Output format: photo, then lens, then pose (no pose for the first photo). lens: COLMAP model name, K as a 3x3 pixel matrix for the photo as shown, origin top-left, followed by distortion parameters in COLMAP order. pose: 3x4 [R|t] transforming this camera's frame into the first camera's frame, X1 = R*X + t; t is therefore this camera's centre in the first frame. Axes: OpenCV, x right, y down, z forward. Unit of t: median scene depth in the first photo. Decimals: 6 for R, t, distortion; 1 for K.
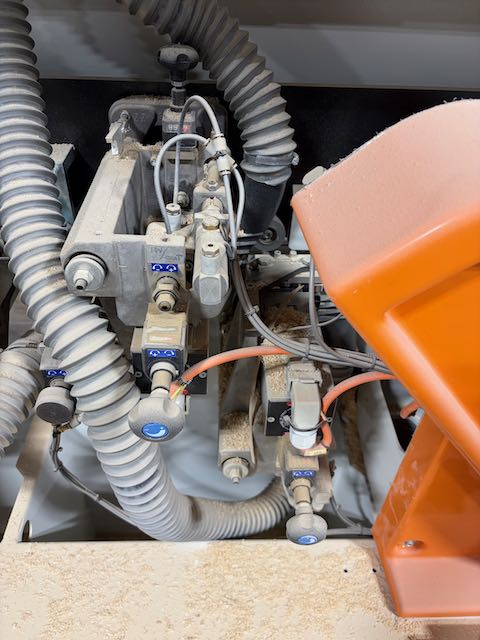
lens RADIAL K [[490.3, 0, 241.1], [0, 490.3, 318.9], [0, 0, 1]] dist [0.039838, -0.046897]
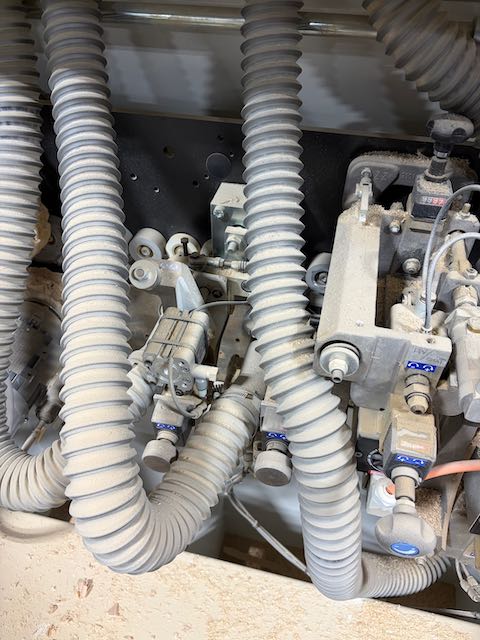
lens RADIAL K [[490.3, 0, 241.8], [0, 490.3, 316.1], [0, 0, 1]] dist [0.039838, -0.046897]
pose [[0.966952, 0.152931, -0.204002, -0.271266], [-0.145722, 0.988062, 0.049993, -0.172706], [0.209212, -0.018613, 0.977693, -0.003285]]
